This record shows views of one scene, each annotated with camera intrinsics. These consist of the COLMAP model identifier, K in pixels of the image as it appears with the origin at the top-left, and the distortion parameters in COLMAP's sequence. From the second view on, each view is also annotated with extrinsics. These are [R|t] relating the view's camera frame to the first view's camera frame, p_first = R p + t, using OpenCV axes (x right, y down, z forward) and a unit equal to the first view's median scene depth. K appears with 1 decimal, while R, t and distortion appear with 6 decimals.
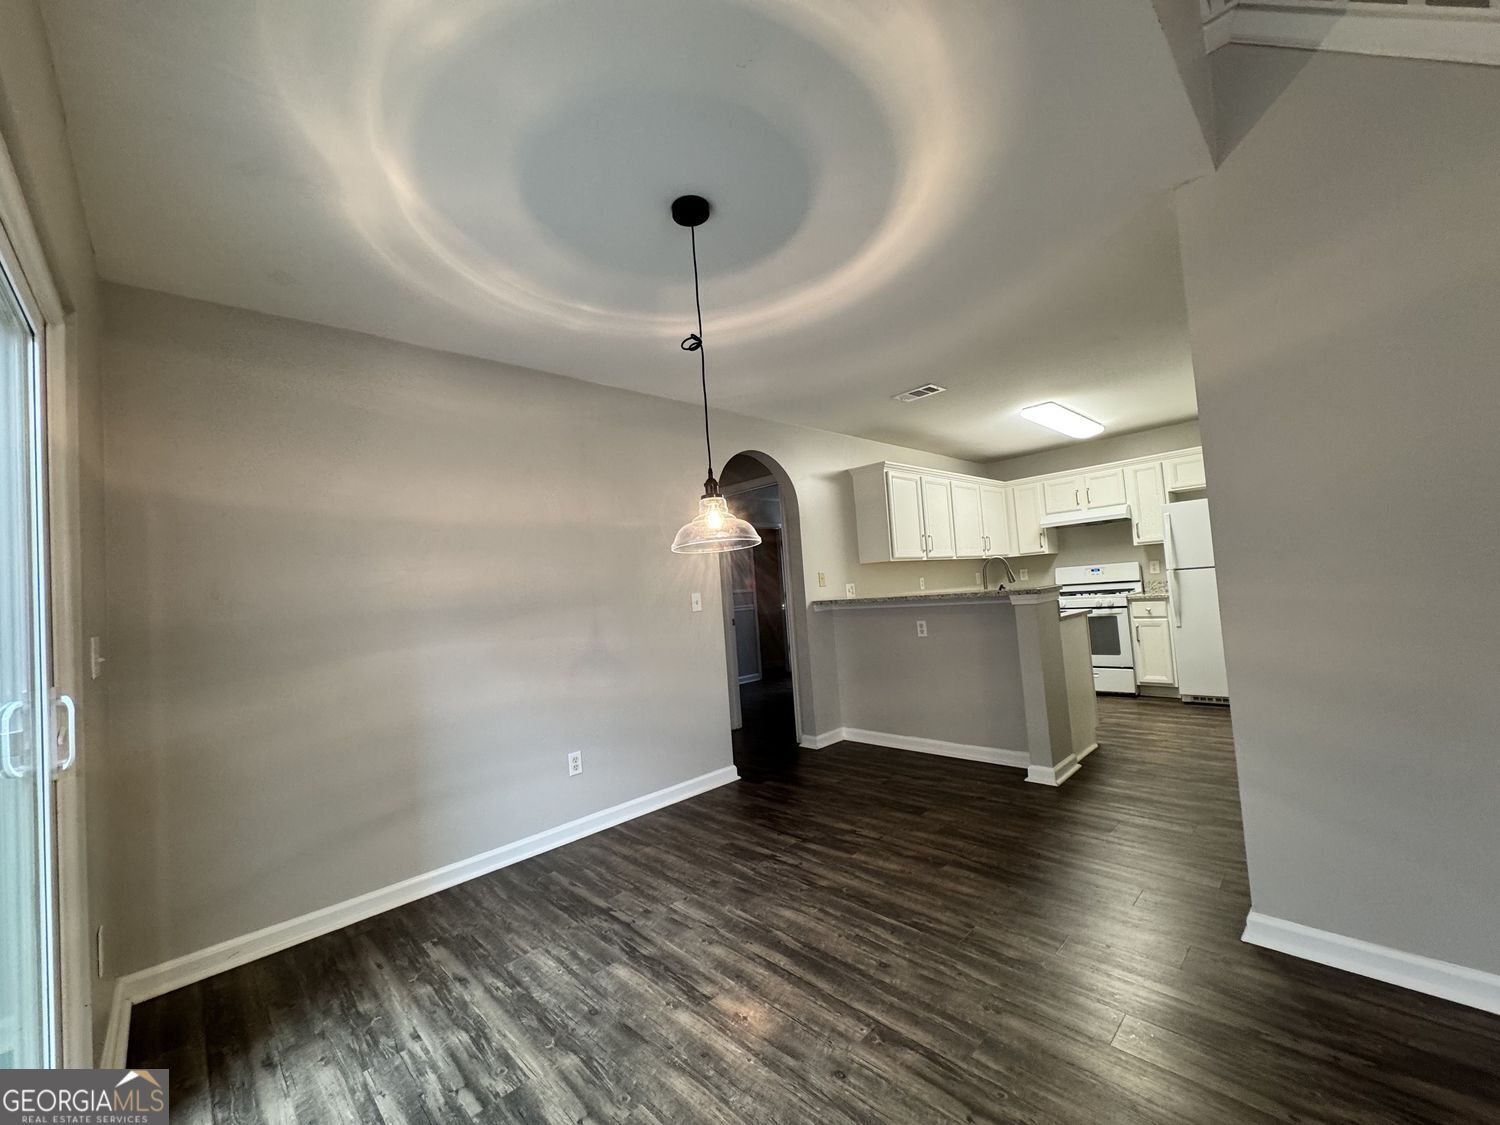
lens RADIAL K [[597.9, 0, 752.3], [0, 597.9, 564.8], [0, 0, 1]] dist [-0.002594, 0.000070]
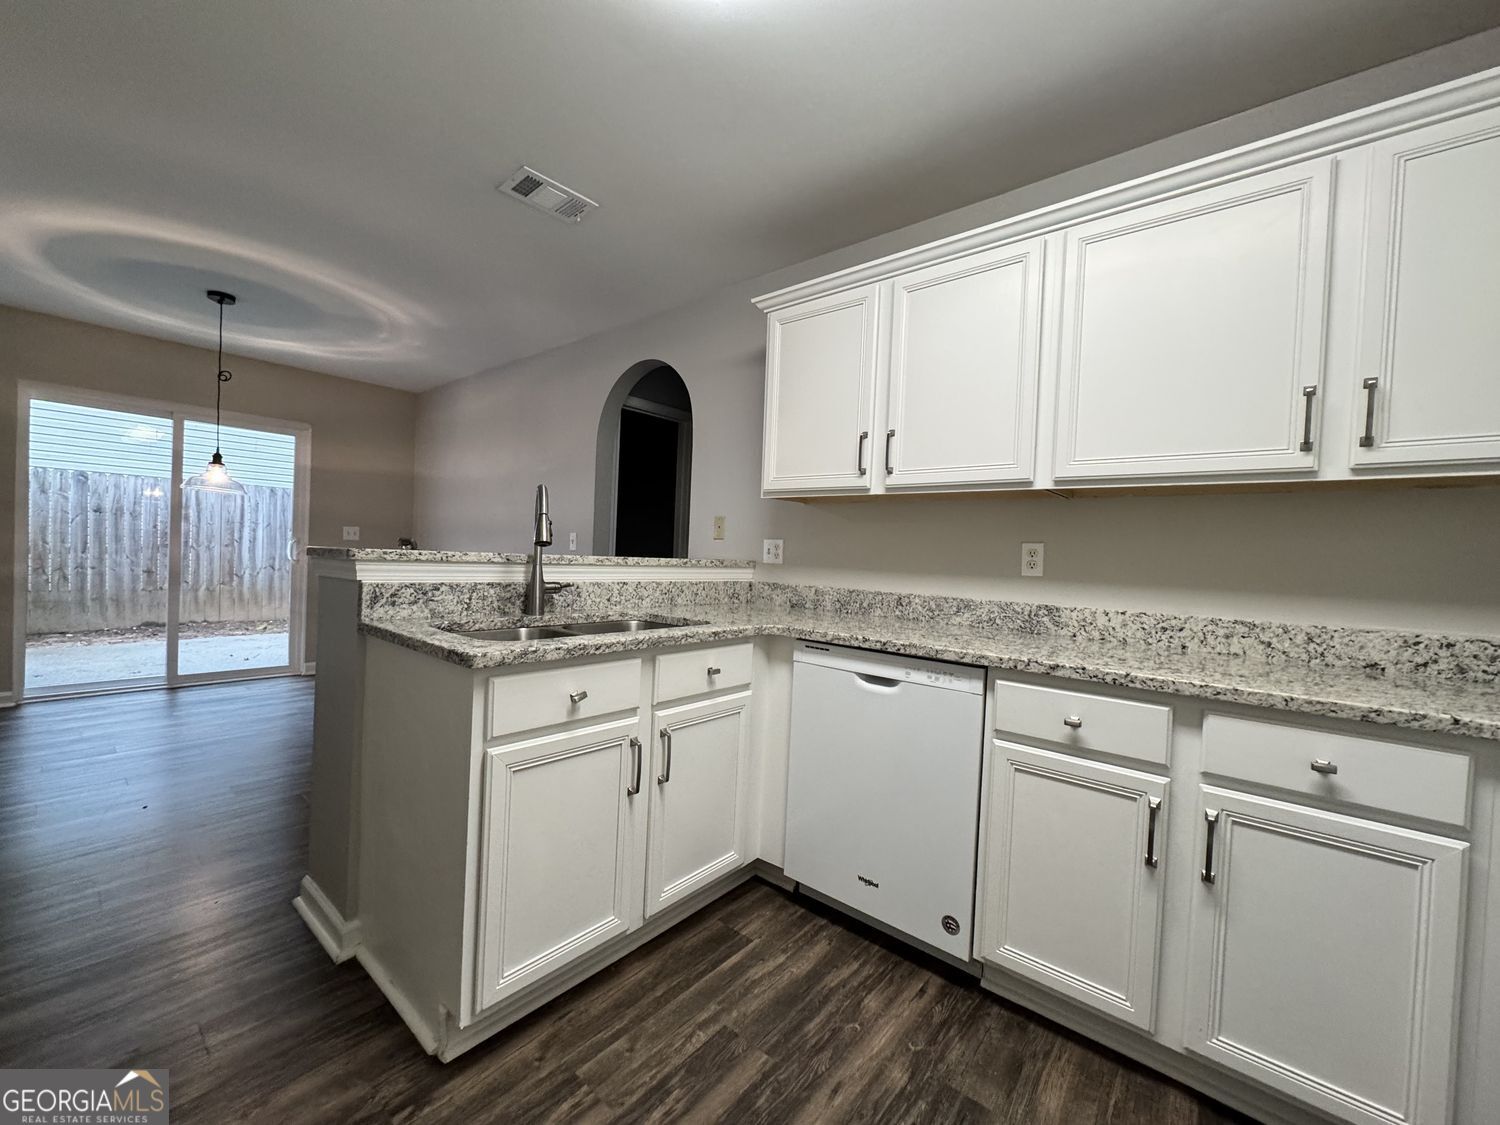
lens RADIAL K [[597.9, 0, 752.3], [0, 597.9, 564.8], [0, 0, 1]] dist [-0.002594, 0.000070]
pose [[0.101098, 0.095550, -0.990277, 1.565697], [-0.007729, 0.995423, 0.095258, 0.005557], [0.994846, -0.001977, 0.101373, 1.998778]]
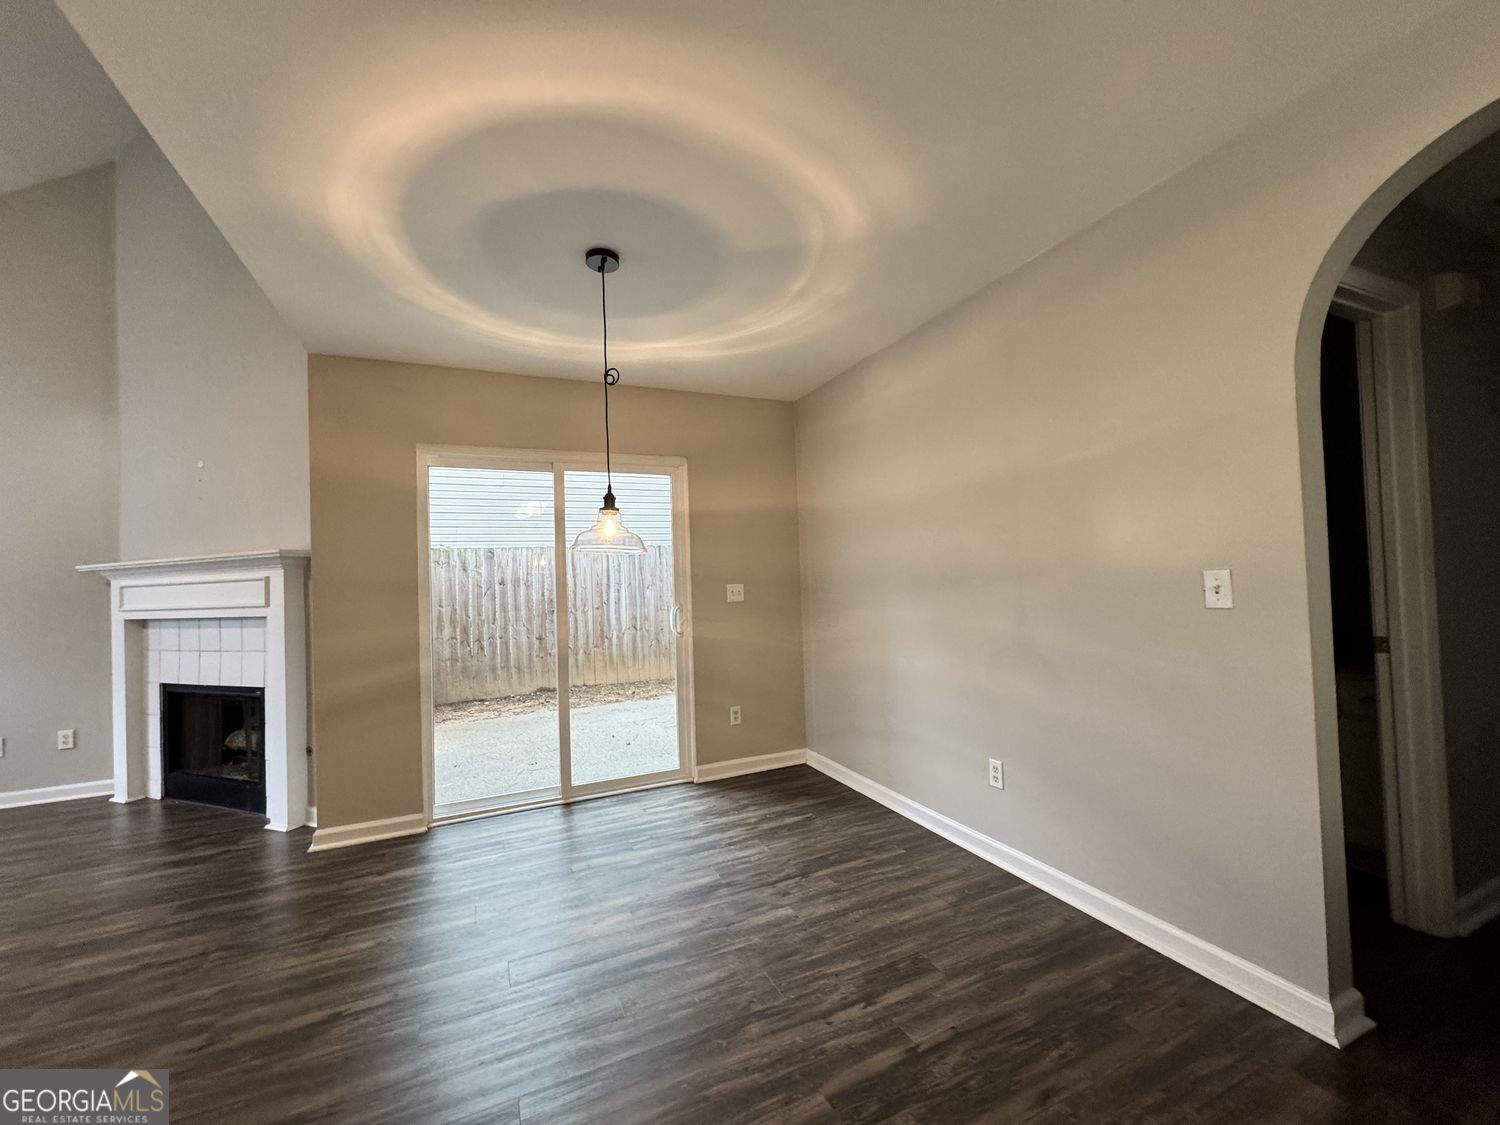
lens RADIAL K [[597.9, 0, 752.3], [0, 597.9, 564.8], [0, 0, 1]] dist [-0.002594, 0.000070]
pose [[-0.334991, 0.058167, -0.940424, 0.779292], [0.097939, 0.994836, 0.026646, -0.007196], [0.937117, -0.083178, -0.338958, 1.365675]]
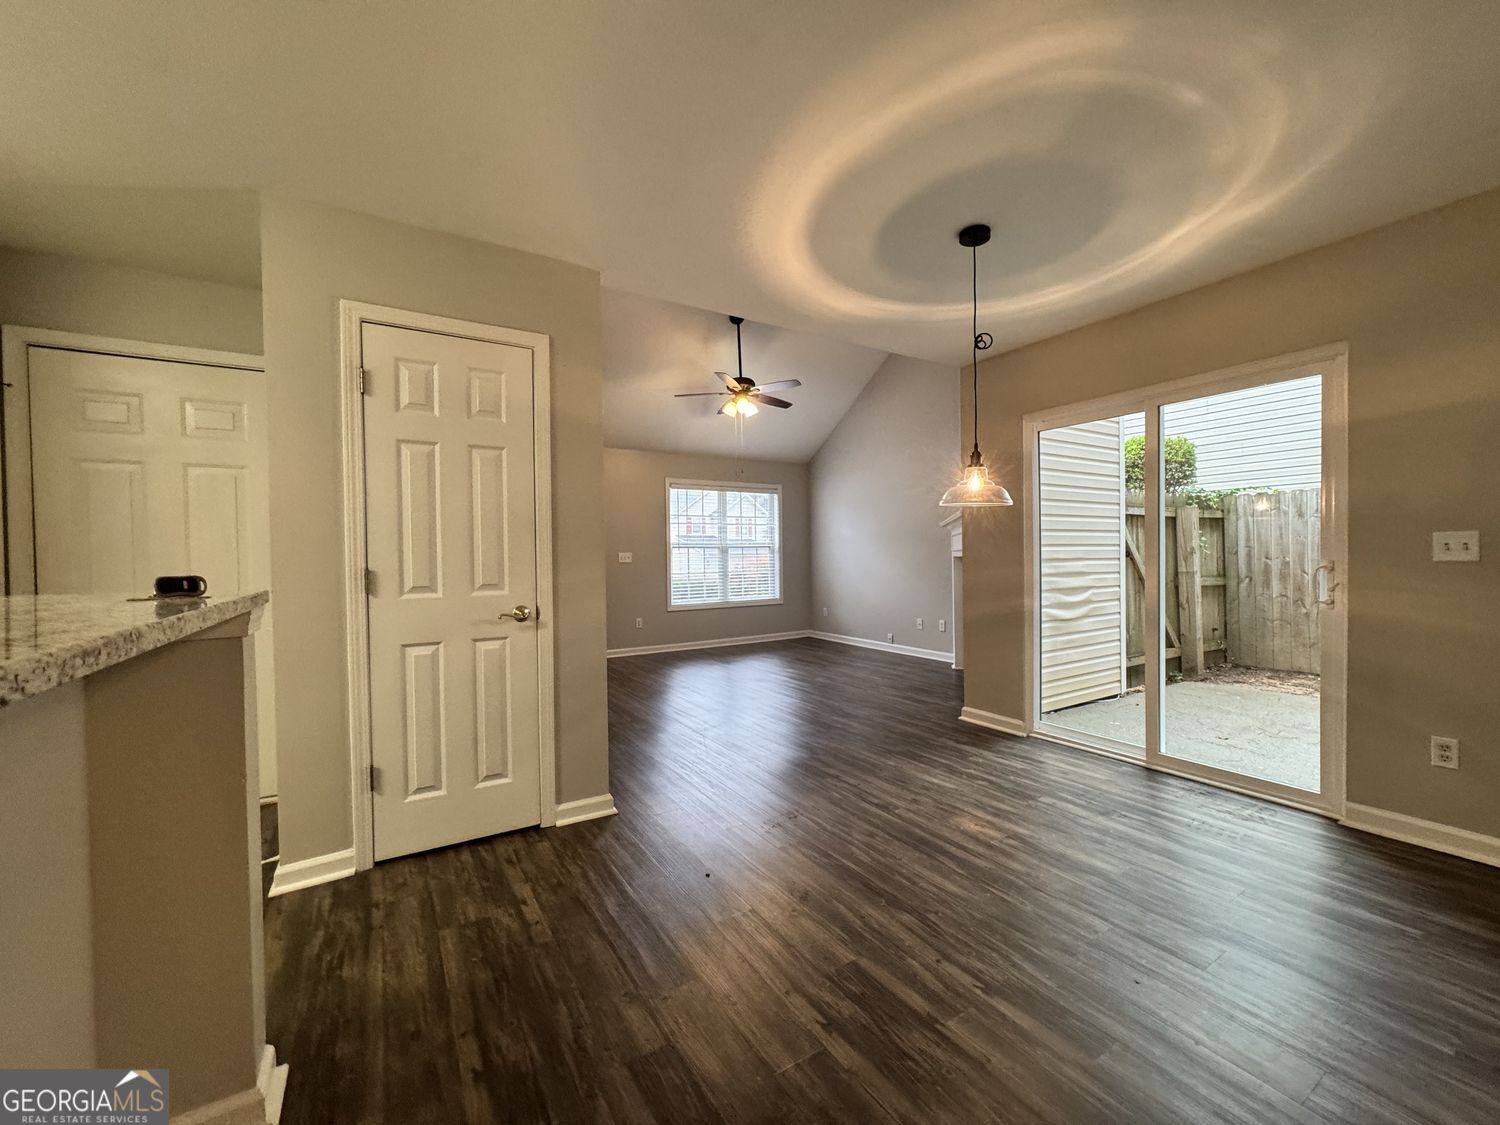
lens RADIAL K [[597.9, 0, 752.3], [0, 597.9, 564.8], [0, 0, 1]] dist [-0.002594, 0.000070]
pose [[-0.973022, 0.082401, 0.215496, 0.118333], [0.075270, 0.996316, -0.041104, 0.096525], [-0.218089, -0.023775, -0.975639, 1.954248]]
